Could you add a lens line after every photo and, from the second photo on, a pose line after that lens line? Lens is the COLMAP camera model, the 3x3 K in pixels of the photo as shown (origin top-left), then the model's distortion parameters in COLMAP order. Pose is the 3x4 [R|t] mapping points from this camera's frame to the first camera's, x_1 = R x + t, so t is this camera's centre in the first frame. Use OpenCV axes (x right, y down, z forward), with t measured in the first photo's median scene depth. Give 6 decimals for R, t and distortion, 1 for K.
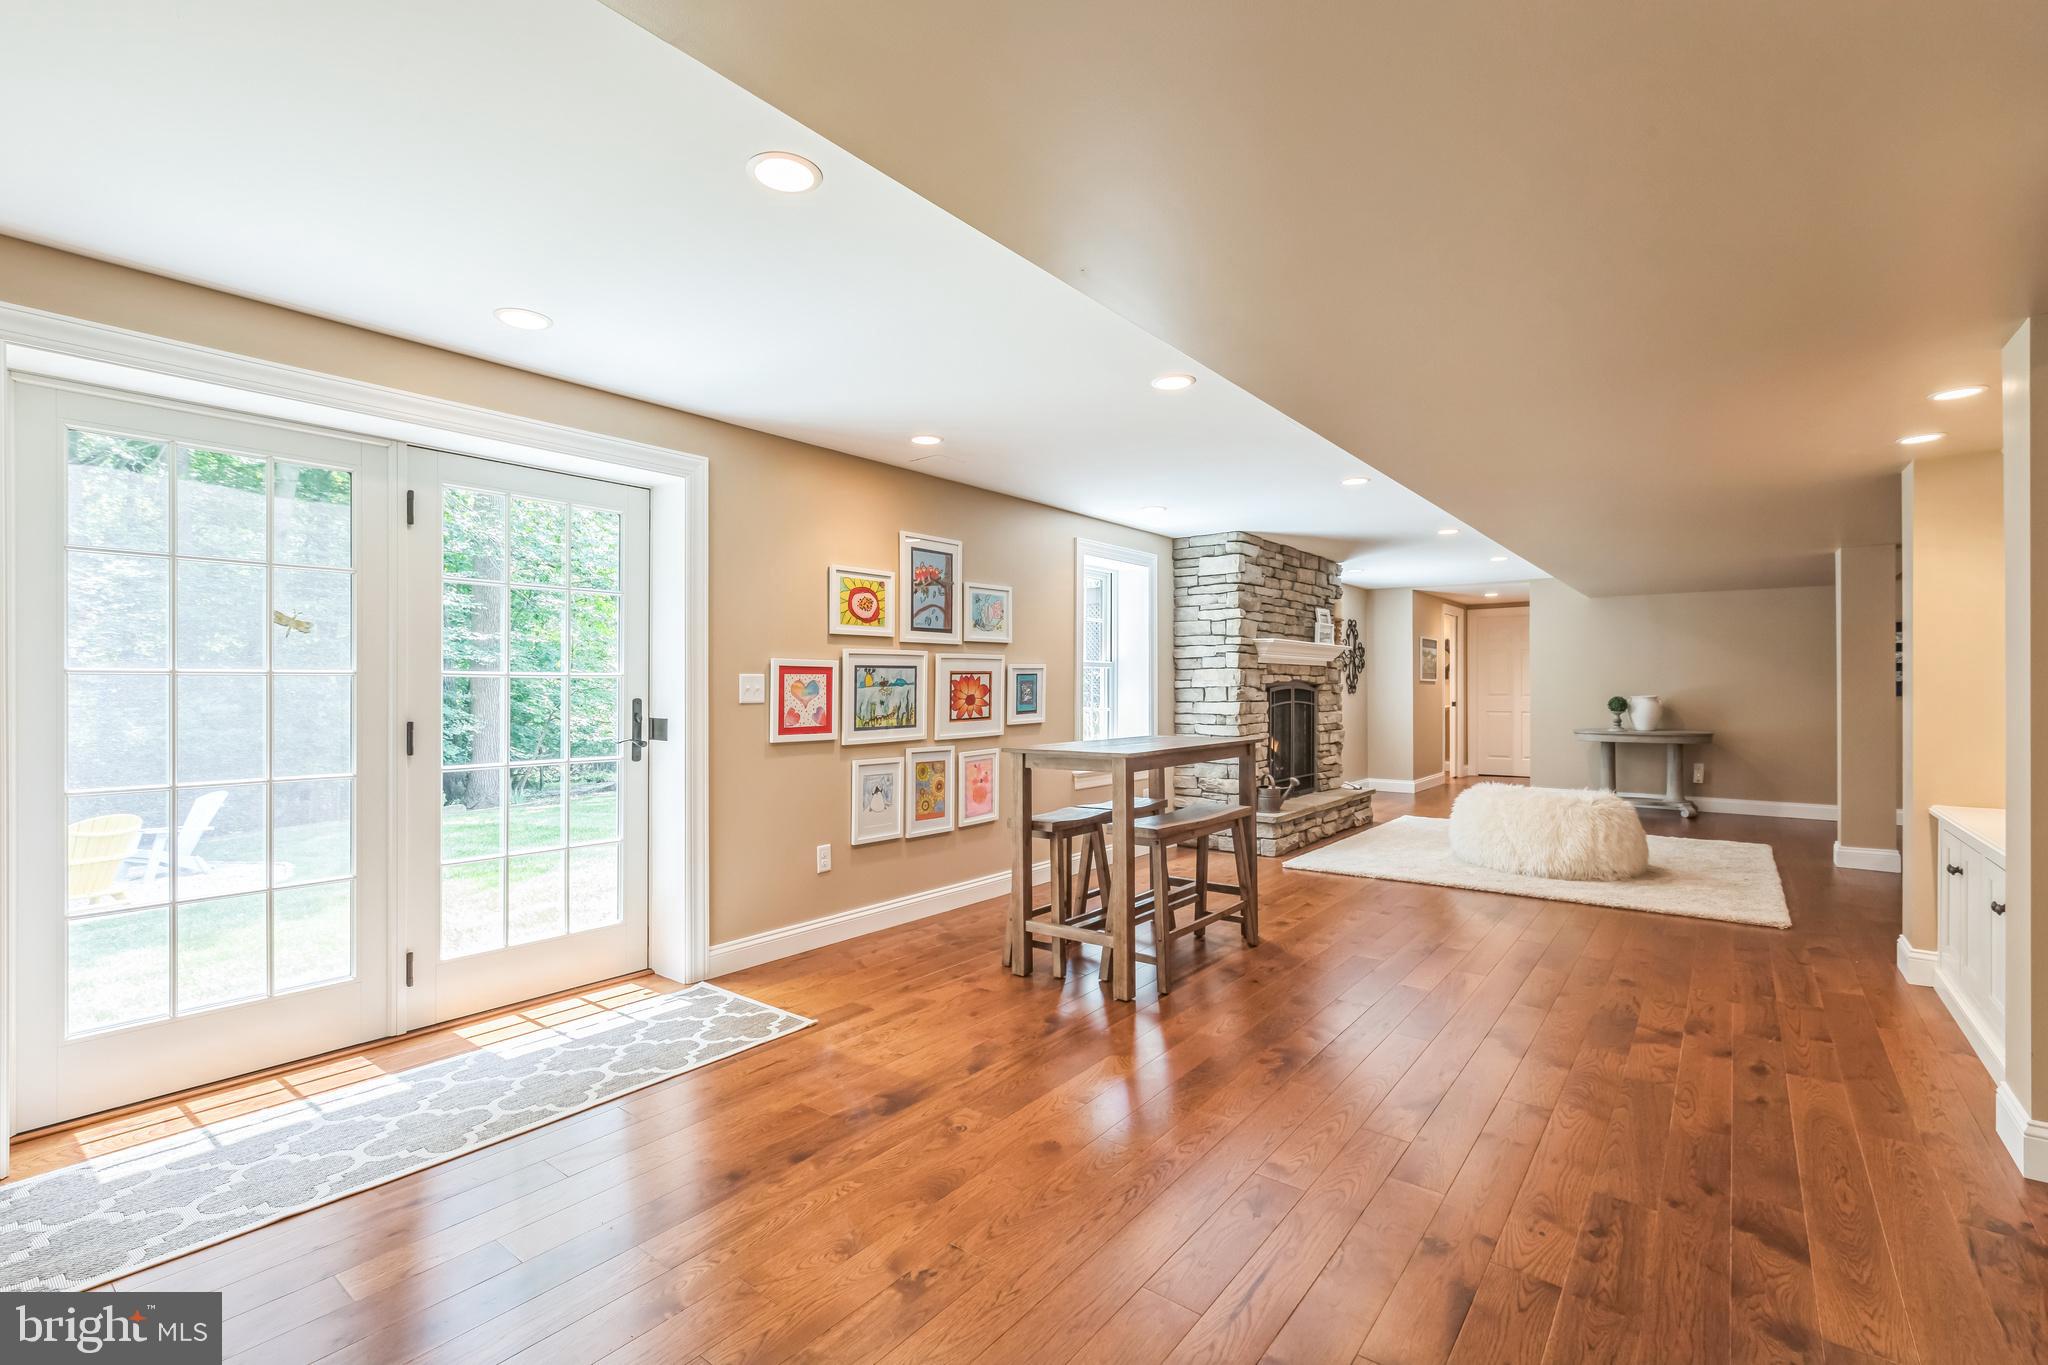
lens RADIAL K [[905.5, 0, 1020.8], [0, 905.5, 685.6], [0, 0, 1]] dist [0.000060, -0.000113]
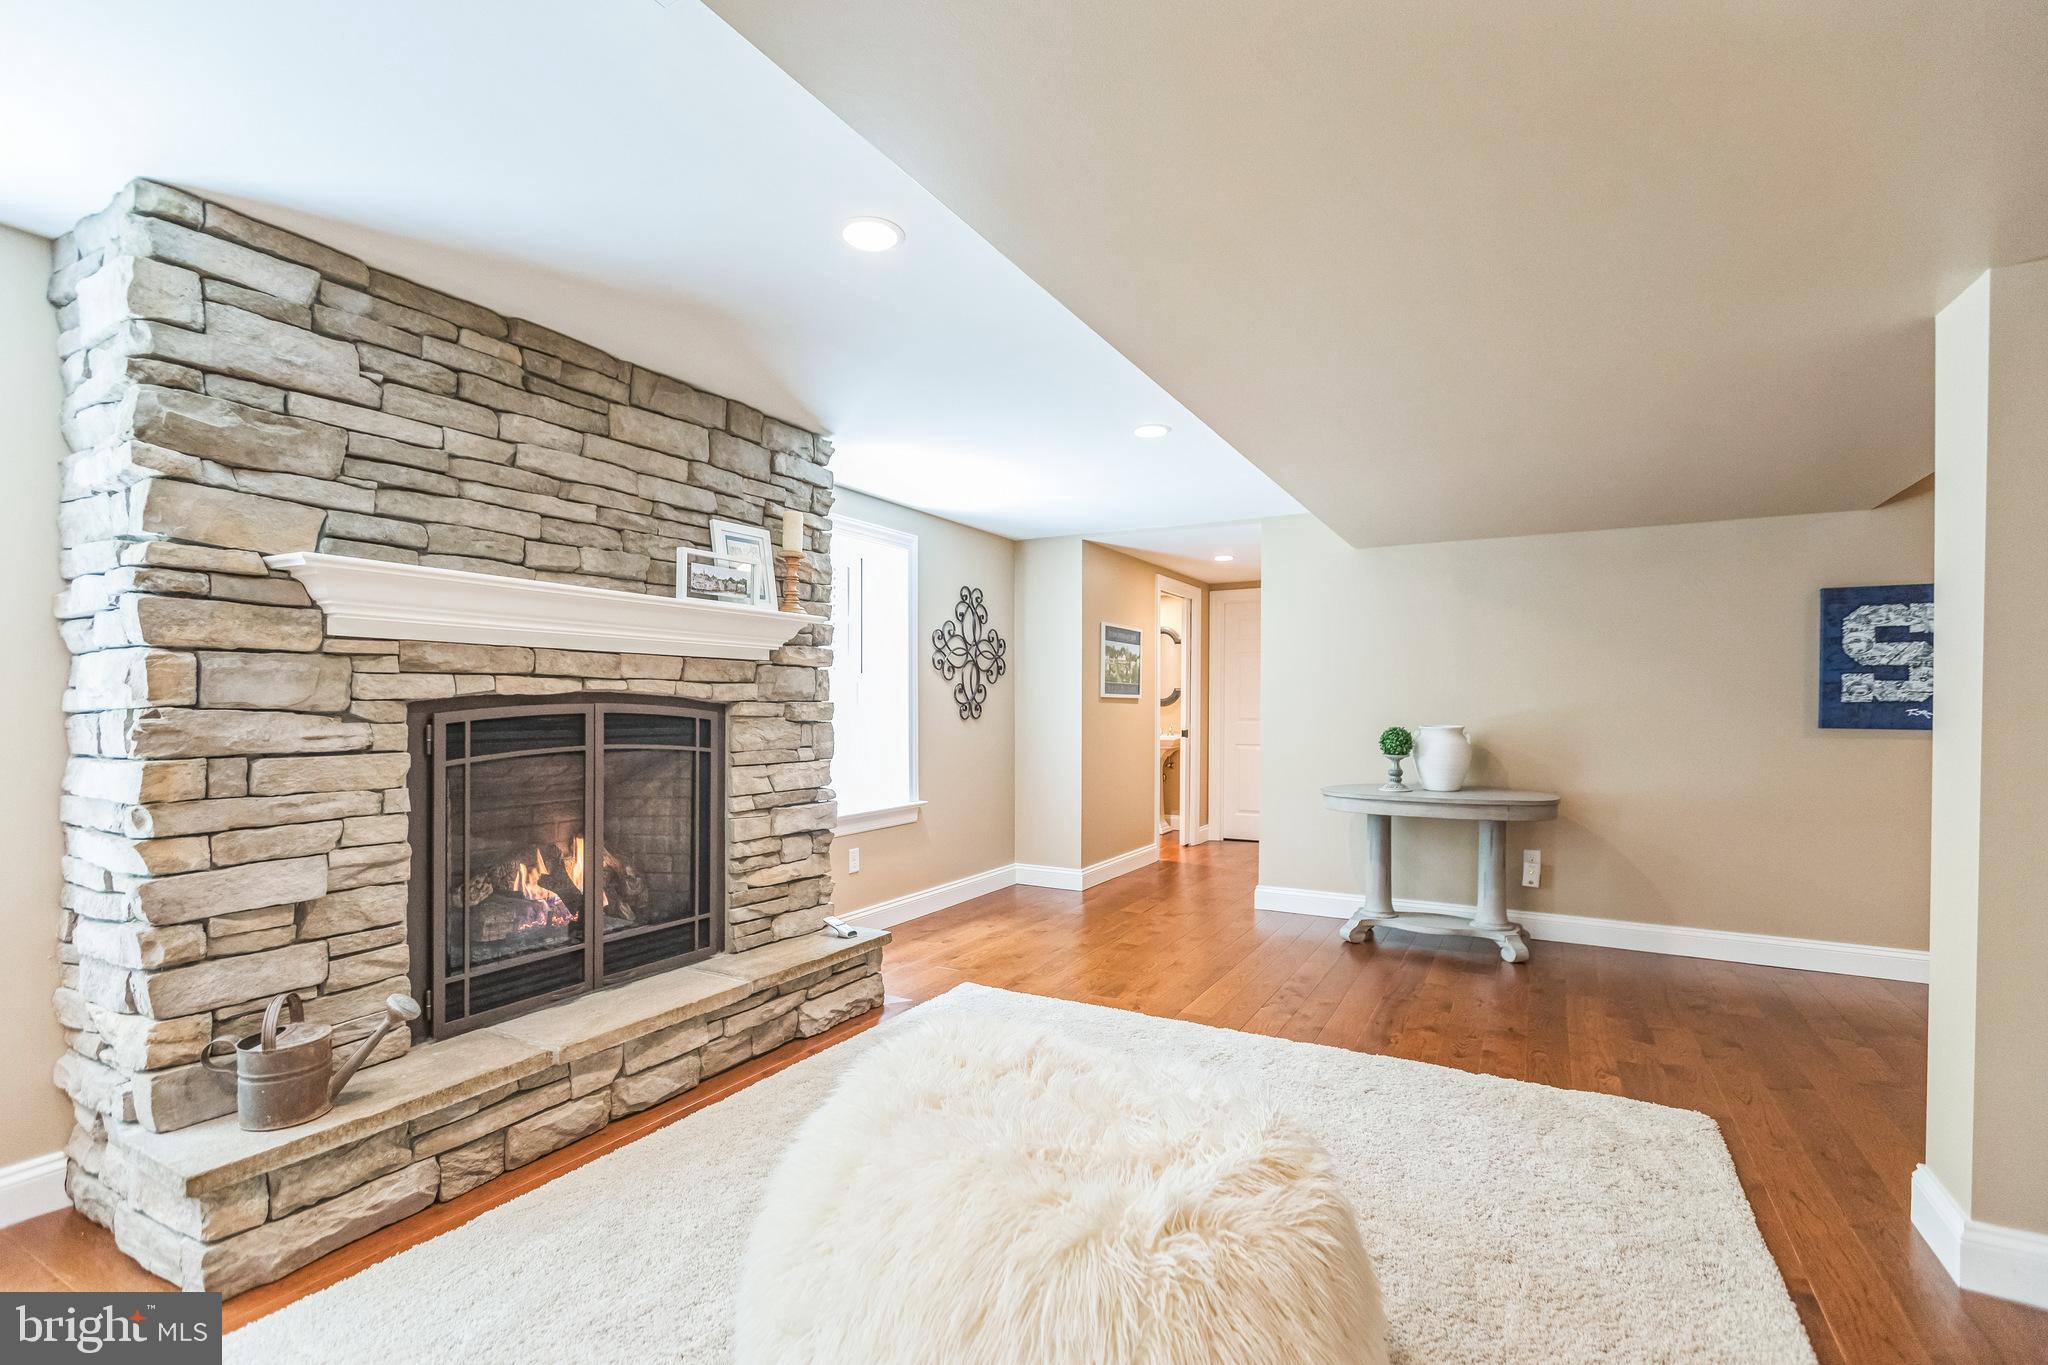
lens RADIAL K [[910.6, 0, 1022.2], [0, 910.6, 715.9], [0, 0, 1]] dist [0.000270, 0.000096]
pose [[0.988887, 0.001856, 0.148656, 0.443878], [-0.003995, 0.999893, 0.014092, -0.001872], [-0.148614, -0.014529, 0.988789, 0.616079]]
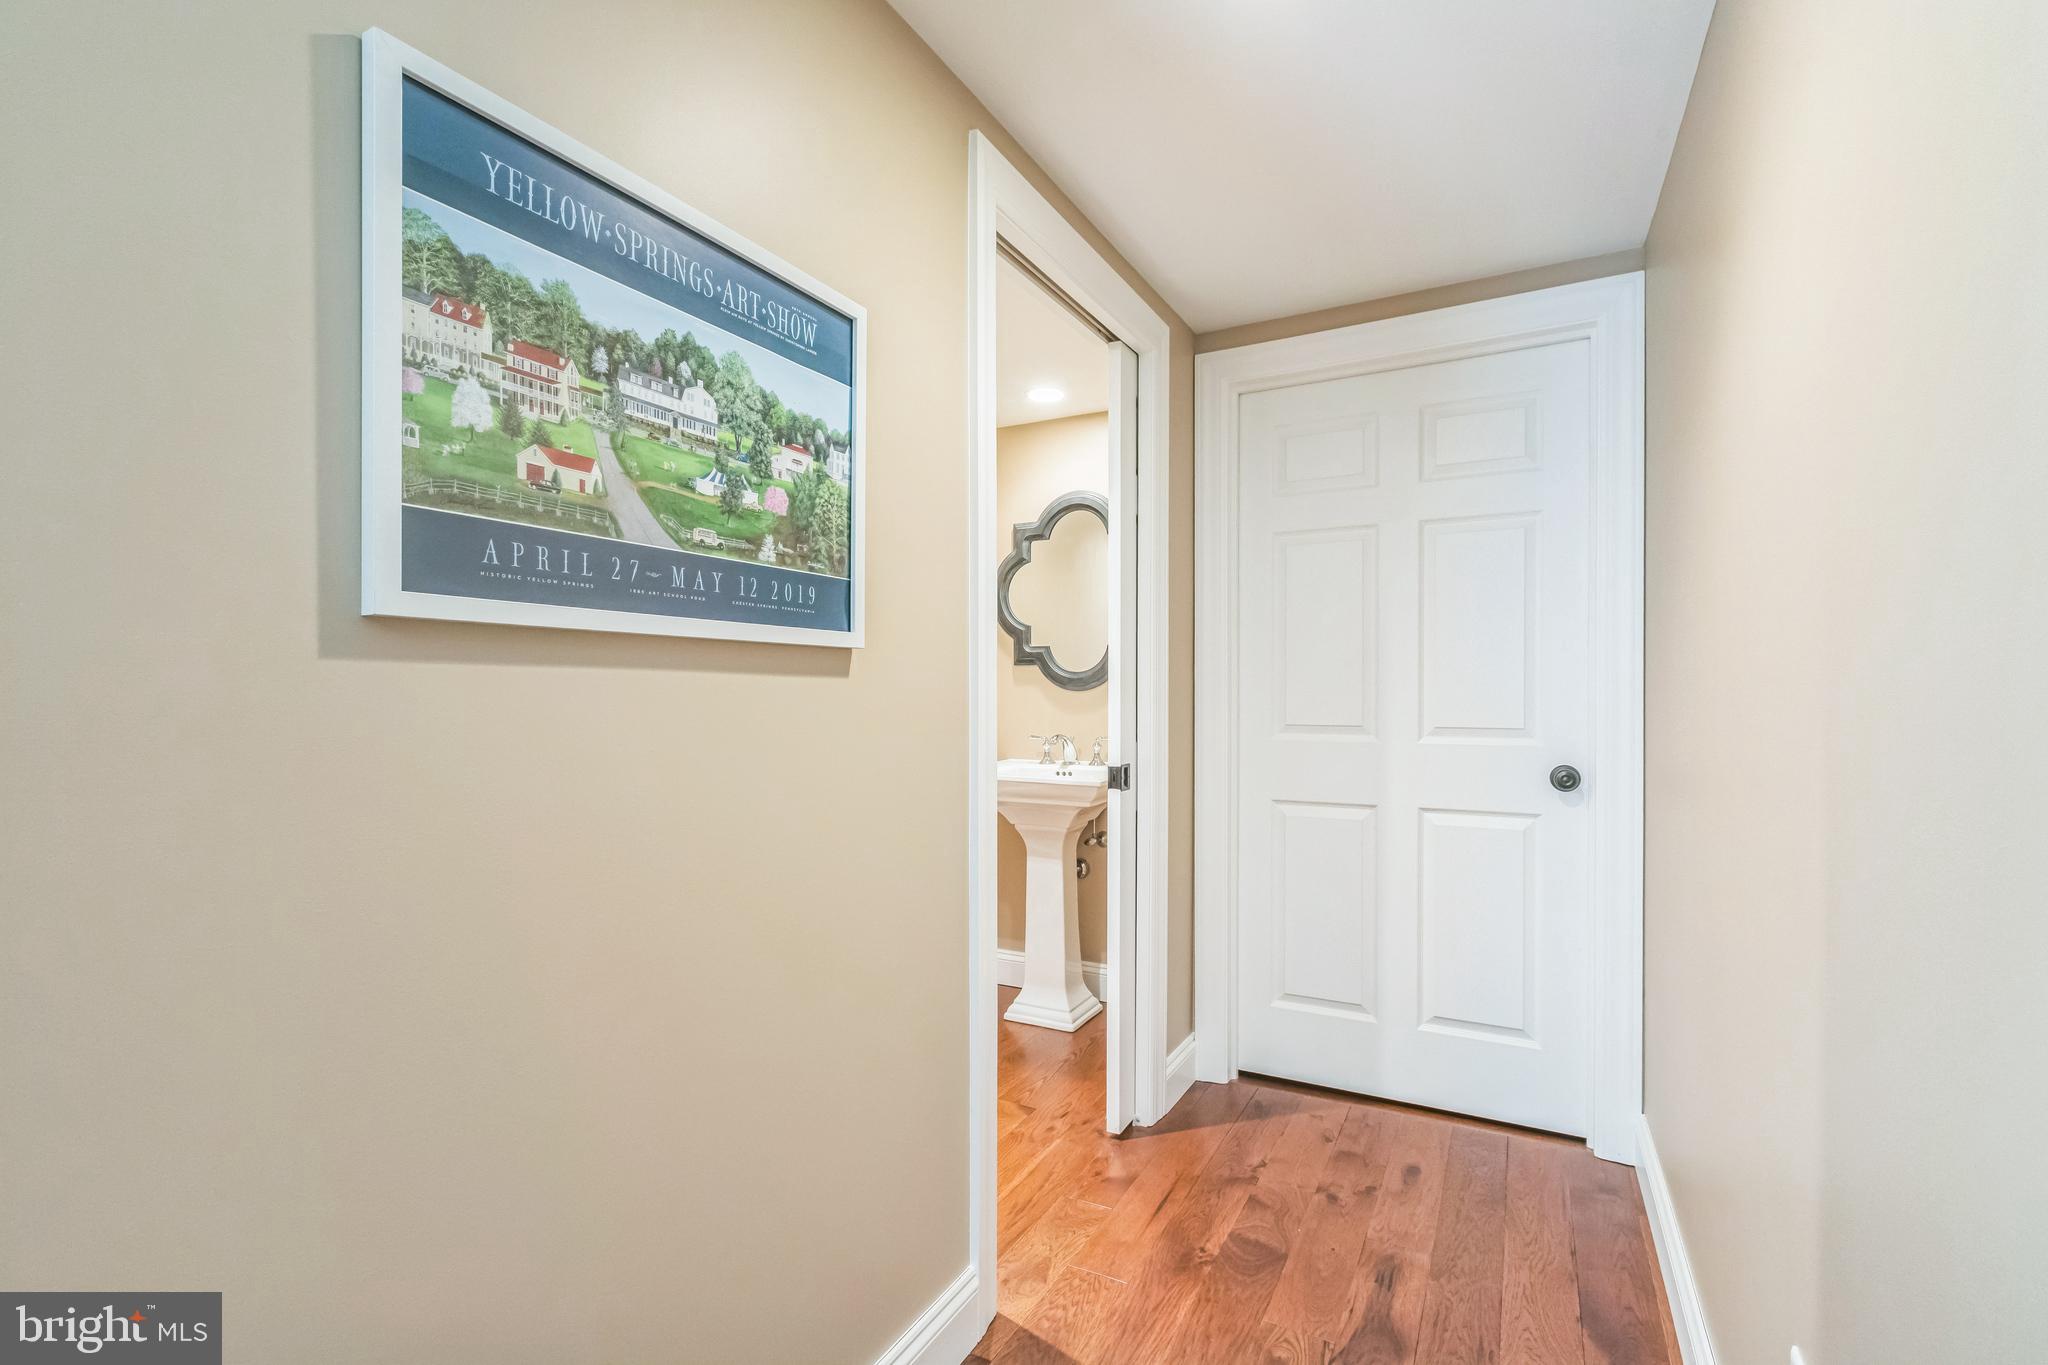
lens RADIAL K [[905.5, 0, 1020.8], [0, 905.5, 685.6], [0, 0, 1]] dist [0.000060, -0.000113]
pose [[0.986290, 0.003222, 0.164989, 0.711291], [-0.003745, 0.999989, 0.002863, -0.001299], [-0.164978, -0.003441, 0.986291, 1.350718]]
